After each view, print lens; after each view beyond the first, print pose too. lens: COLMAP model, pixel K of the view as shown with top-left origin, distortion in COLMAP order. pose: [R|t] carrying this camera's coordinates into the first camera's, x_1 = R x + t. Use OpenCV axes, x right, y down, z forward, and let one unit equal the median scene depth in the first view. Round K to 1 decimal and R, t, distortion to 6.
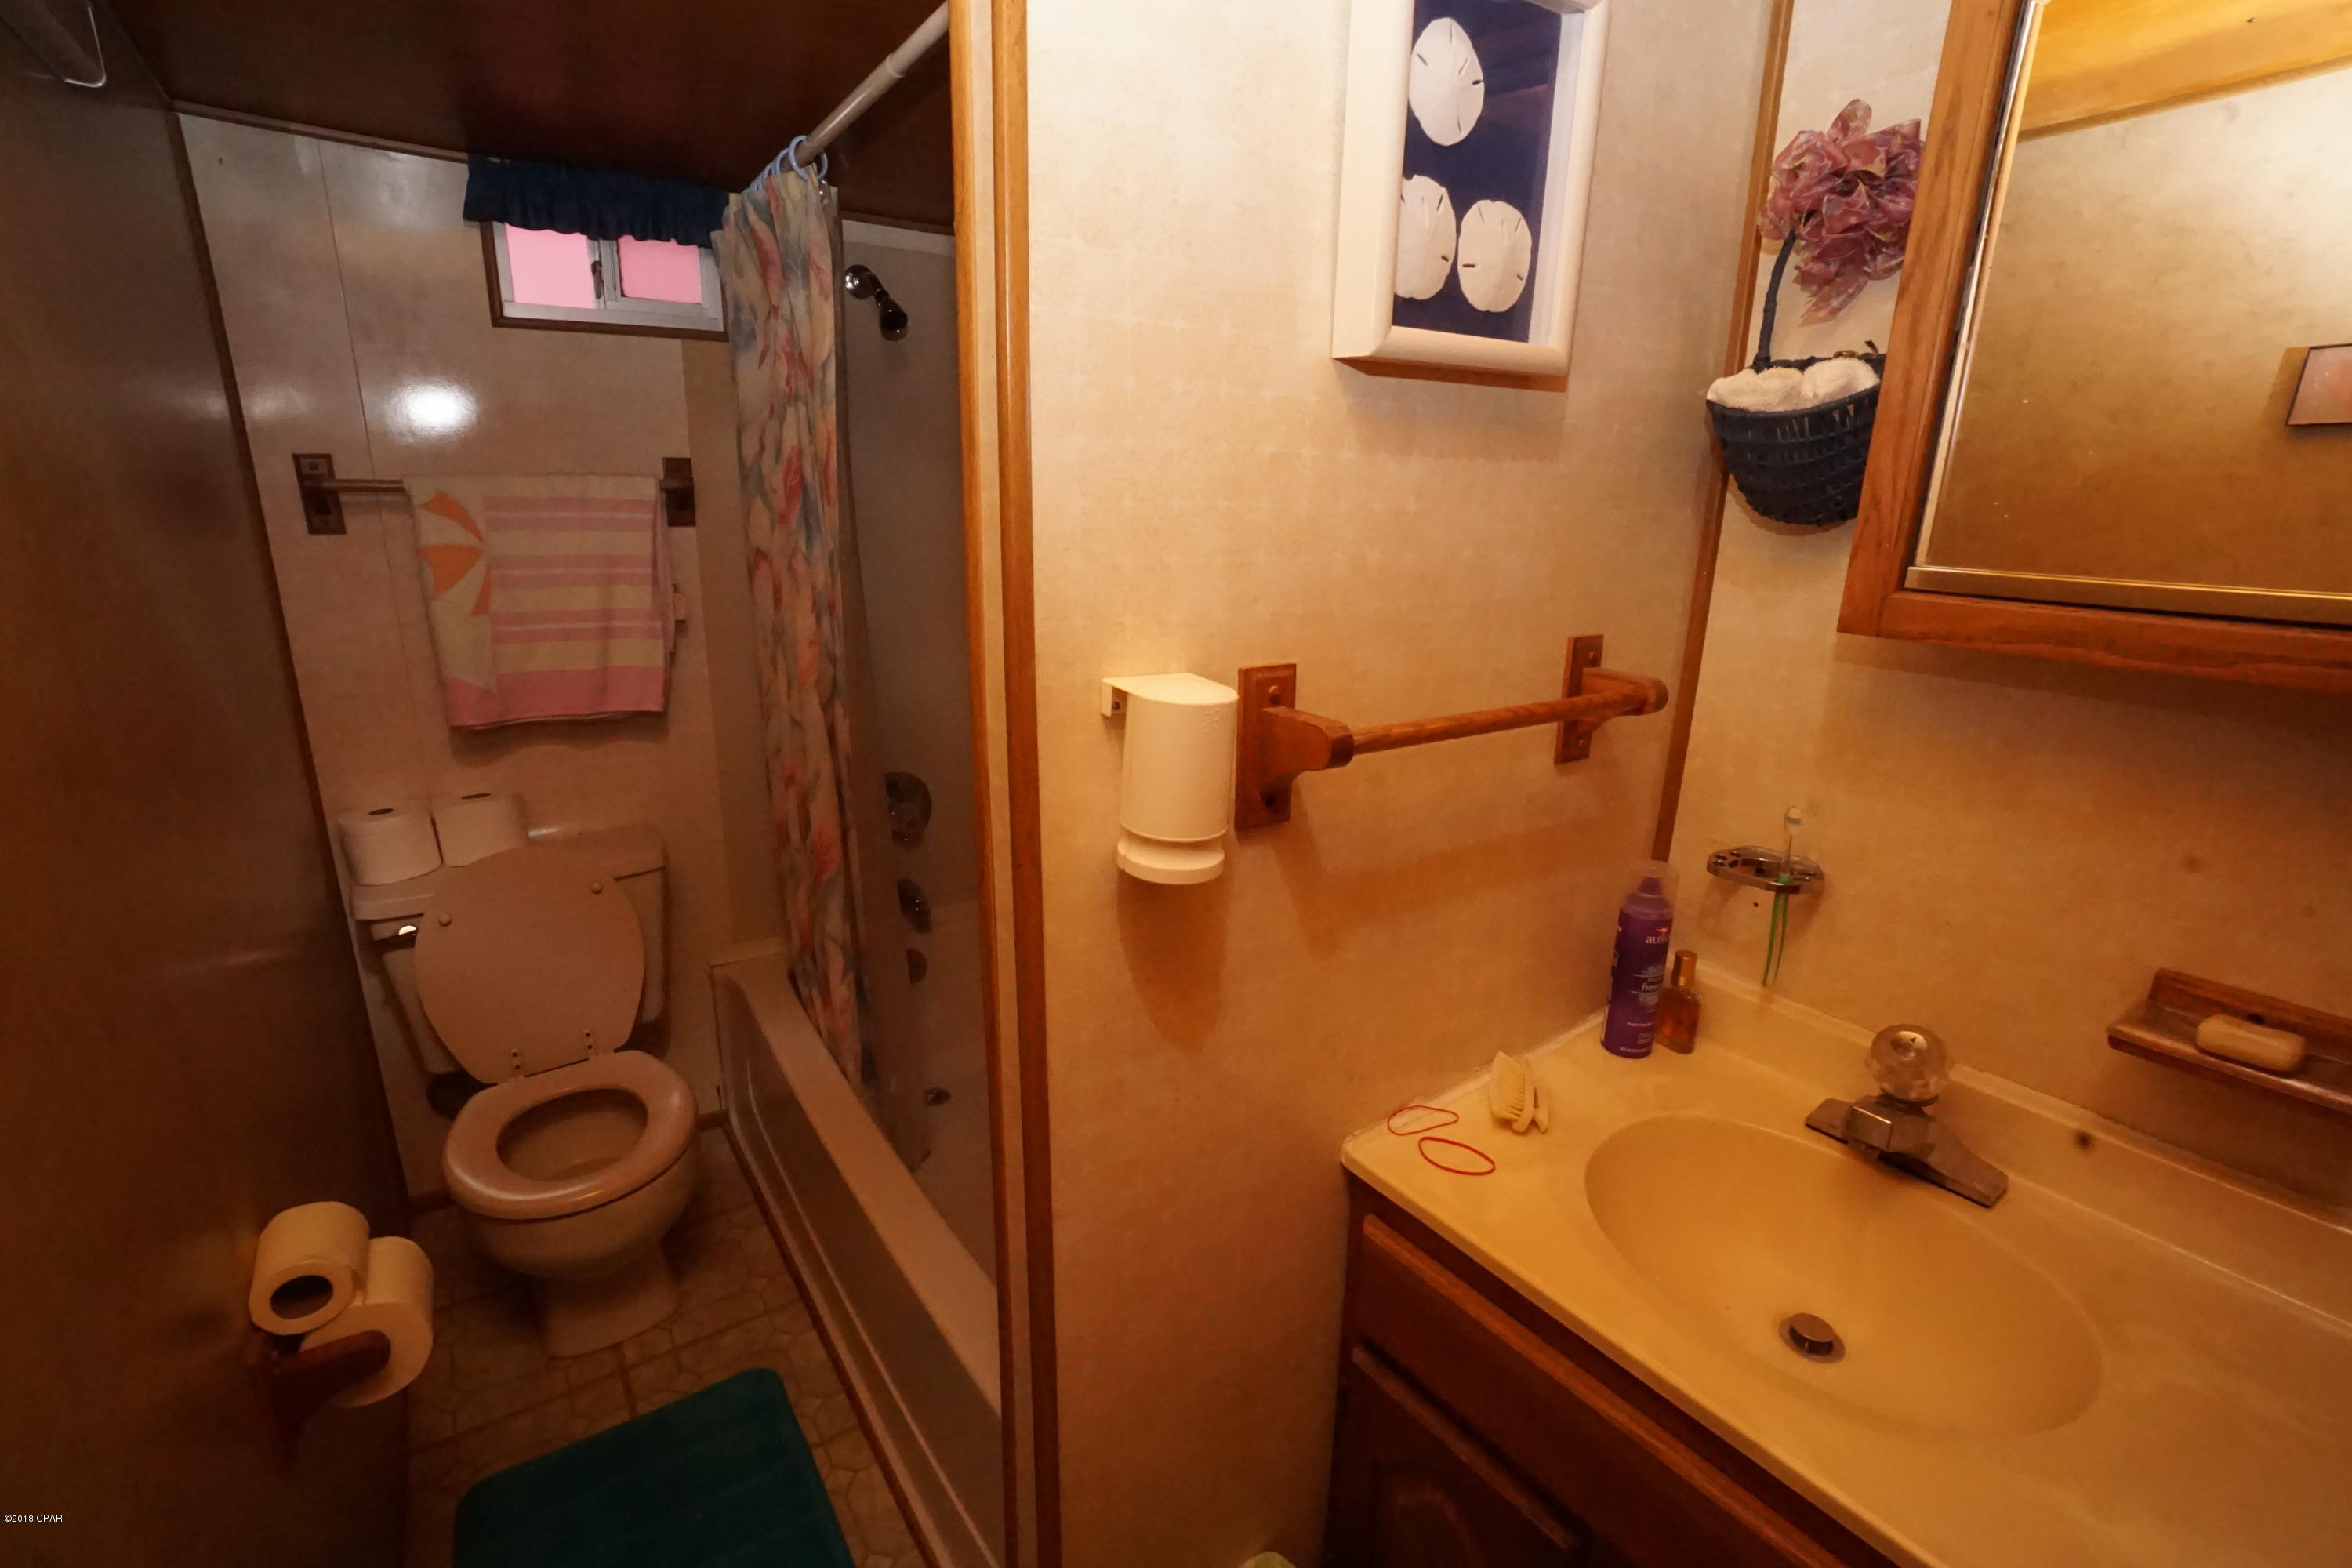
lens RADIAL K [[1038.5, 0, 1165.8], [0, 1038.5, 781.7], [0, 0, 1]] dist [-0.066480, 0.024779]
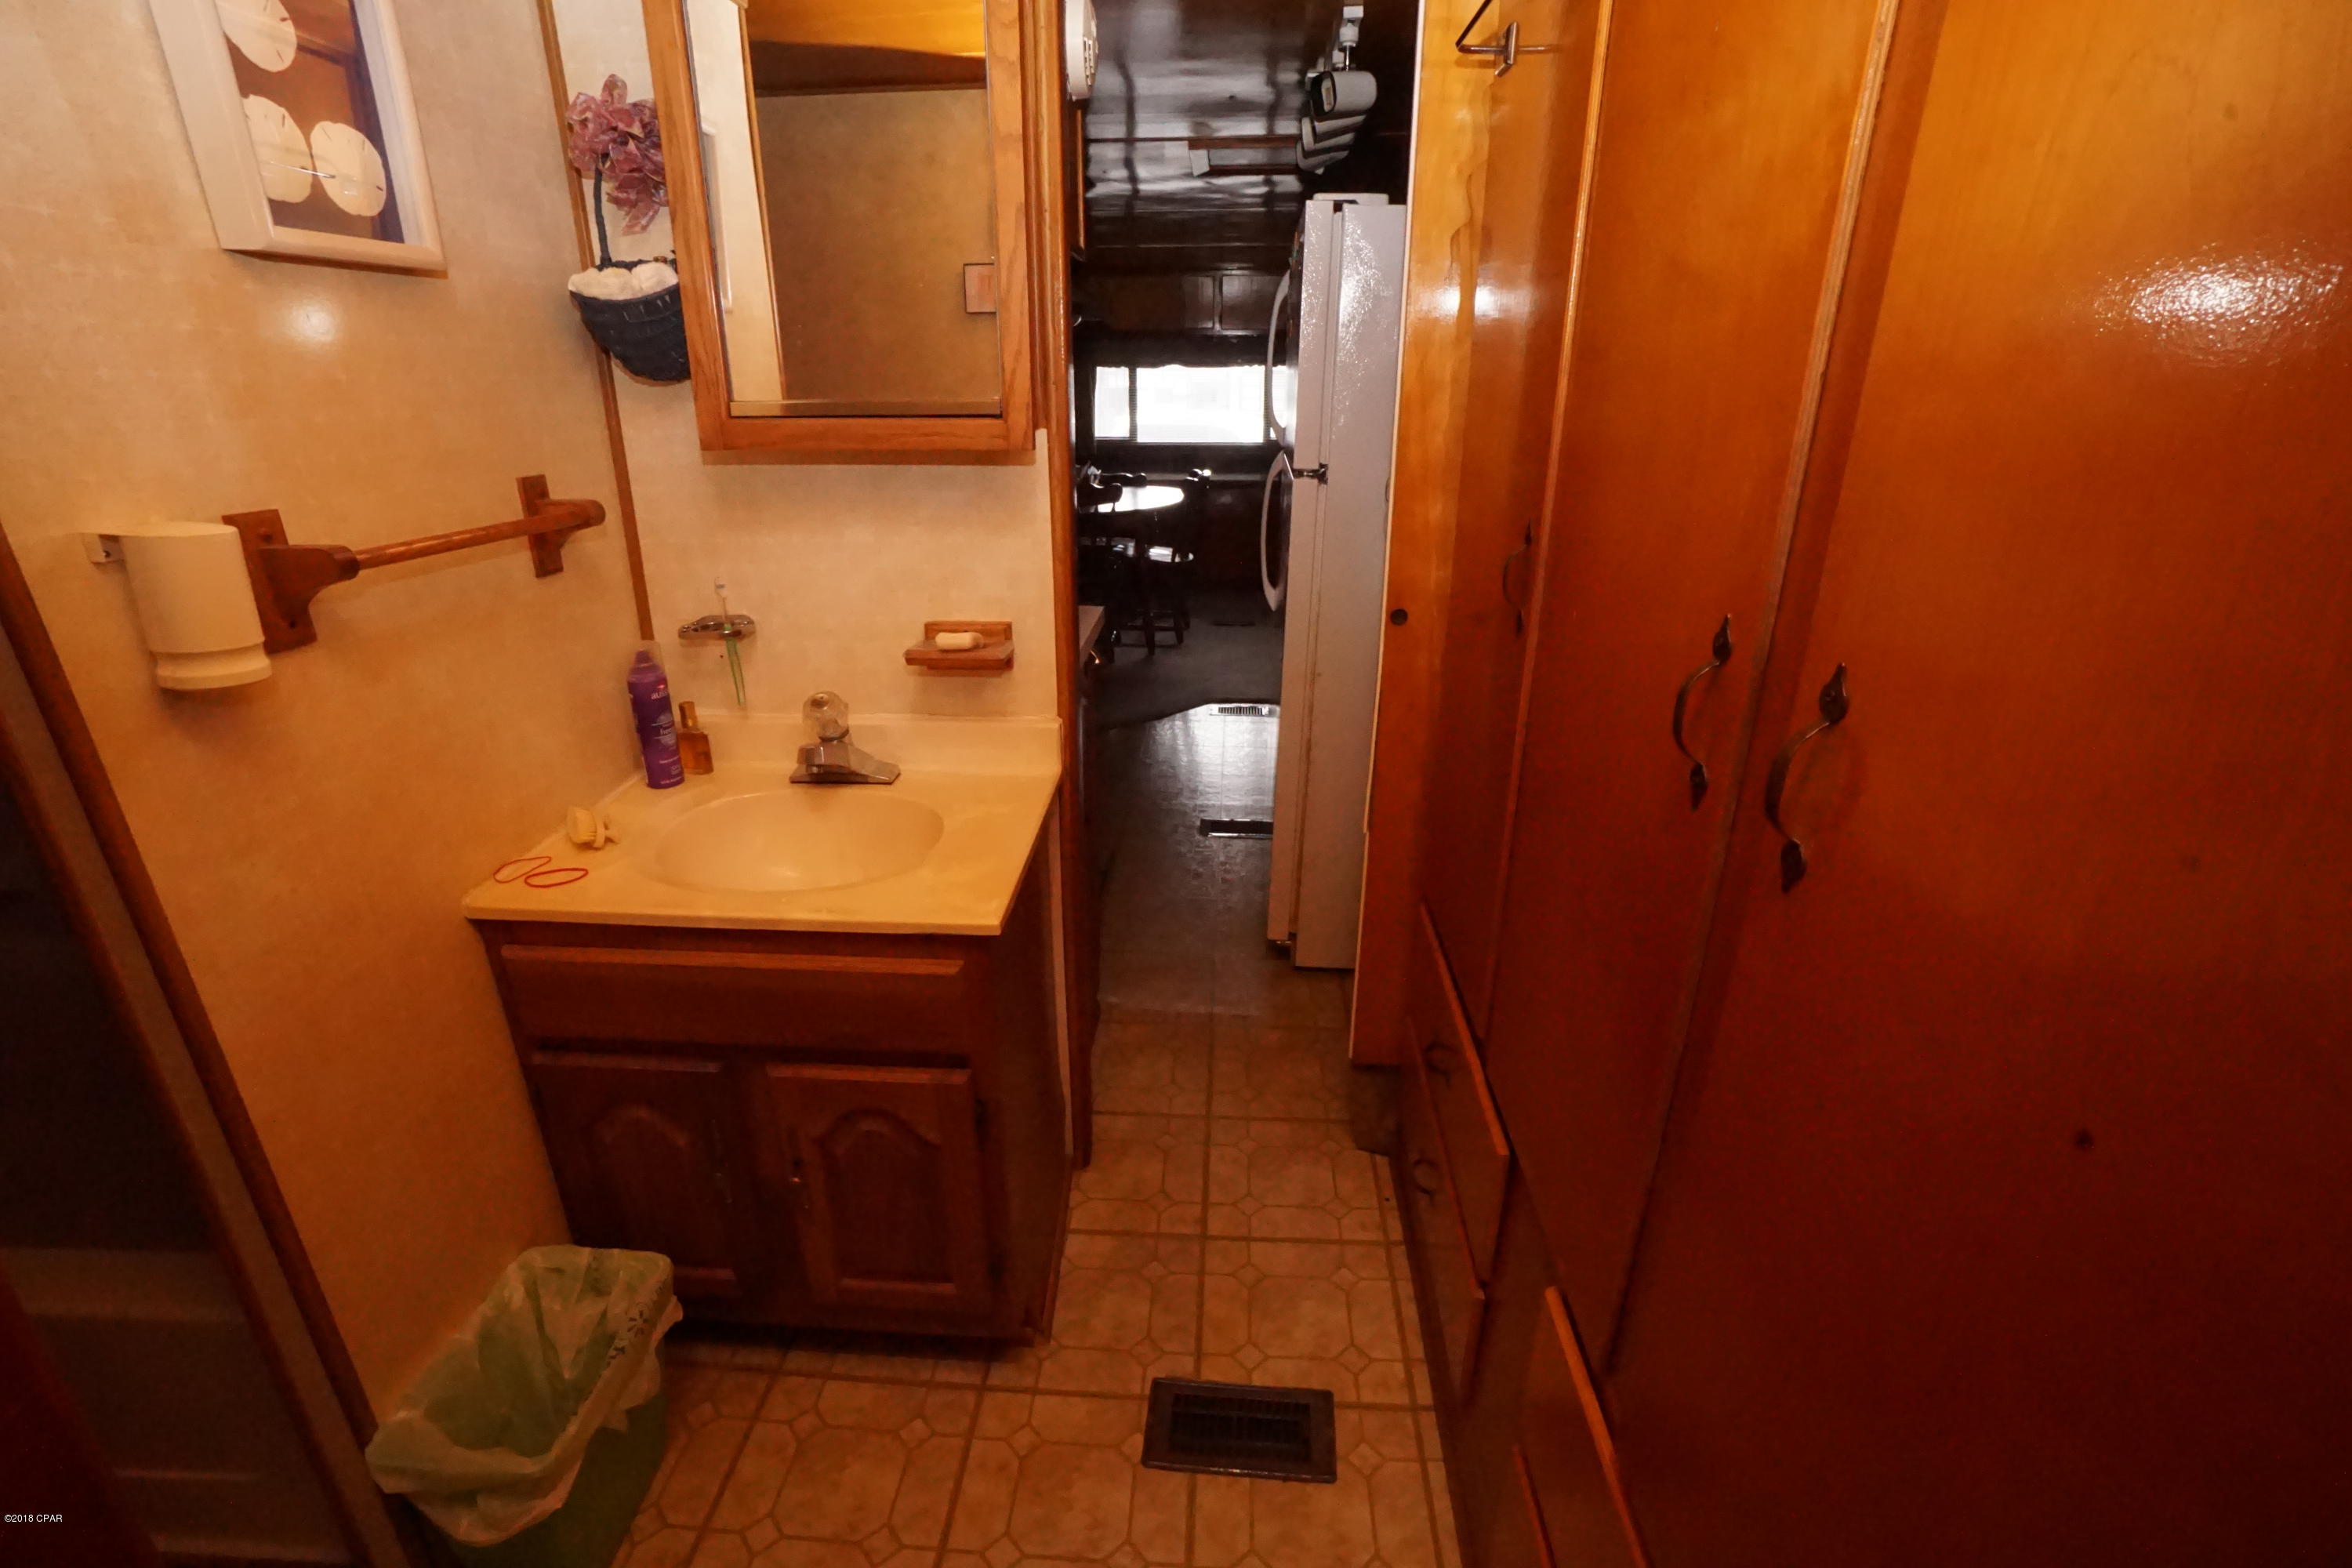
lens RADIAL K [[1038.5, 0, 1165.8], [0, 1038.5, 781.7], [0, 0, 1]] dist [-0.066480, 0.024779]
pose [[0.621698, -0.297457, 0.724576, -0.150474], [0.222894, 0.954021, 0.200403, 0.167396], [-0.750873, 0.036914, 0.659415, -0.488044]]
